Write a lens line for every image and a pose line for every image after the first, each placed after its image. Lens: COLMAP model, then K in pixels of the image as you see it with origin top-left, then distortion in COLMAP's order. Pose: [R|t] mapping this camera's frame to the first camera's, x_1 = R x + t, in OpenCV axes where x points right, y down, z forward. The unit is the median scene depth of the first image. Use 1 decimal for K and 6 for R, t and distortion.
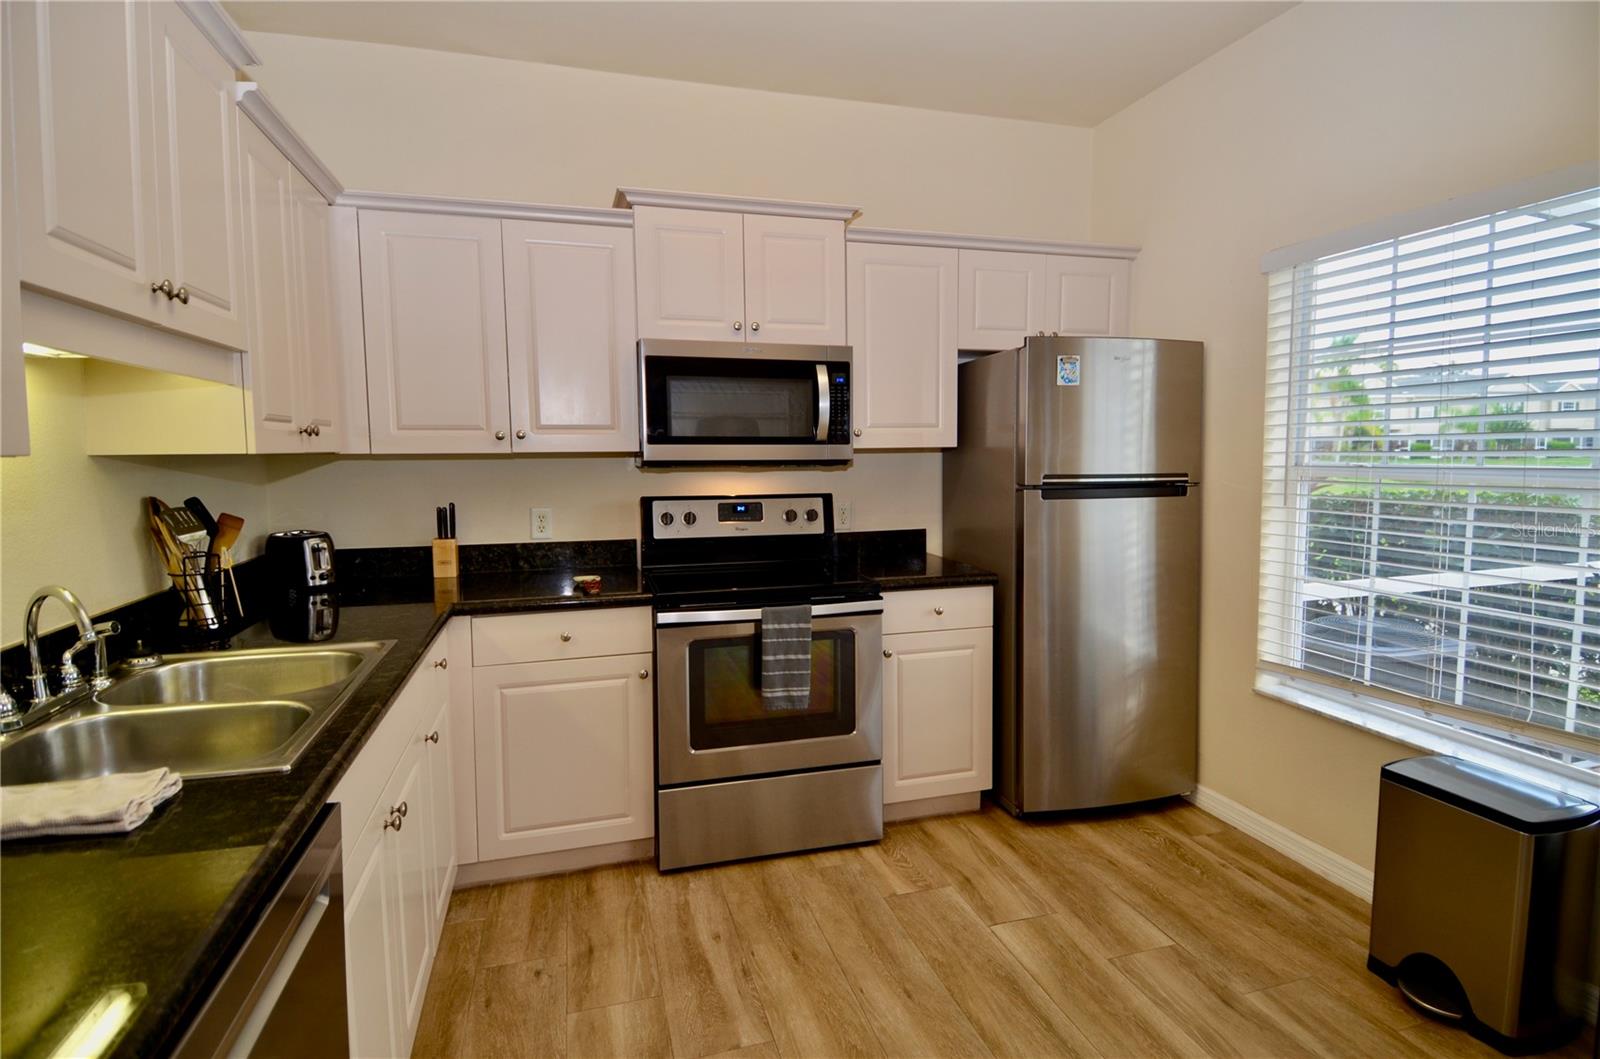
lens RADIAL K [[830.0, 0, 813.5], [0, 830.0, 525.0], [0, 0, 1]] dist [0.022924, -0.033879]
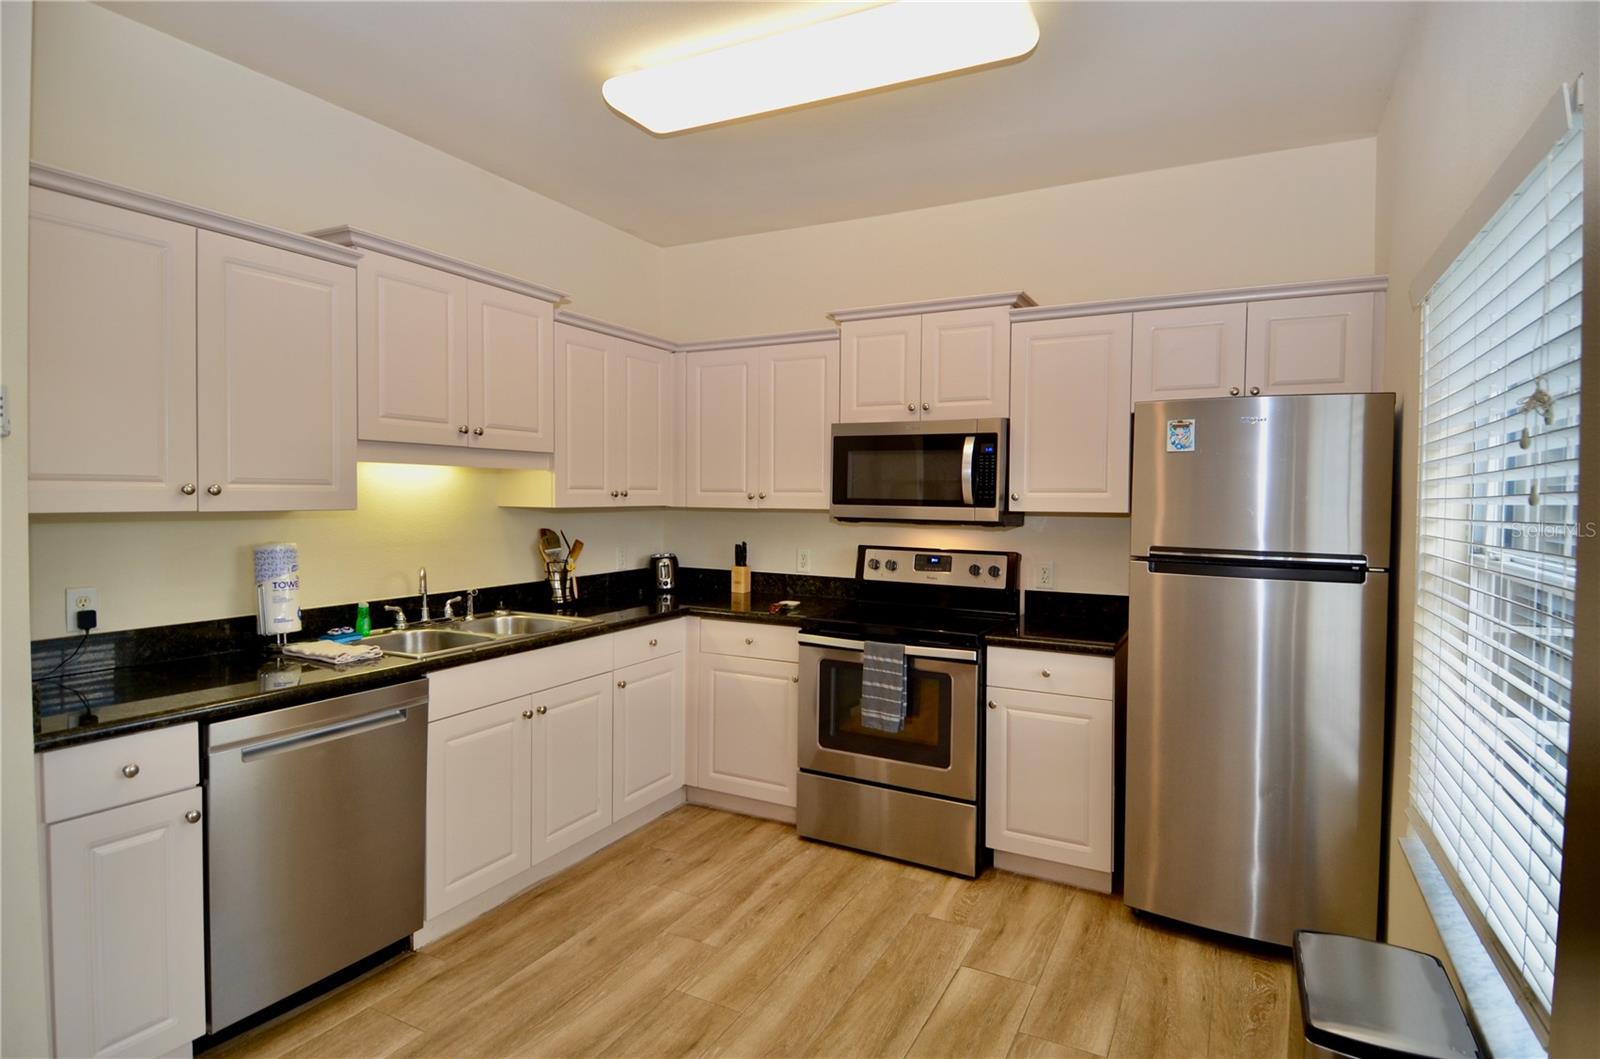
lens RADIAL K [[830.0, 0, 810.8], [0, 830.0, 522.4], [0, 0, 1]] dist [0.022924, -0.033879]
pose [[0.717569, 0.039466, -0.695369, 0.674167], [-0.077295, 0.996738, -0.023192, -0.036692], [0.692185, 0.070391, 0.718279, 0.053267]]
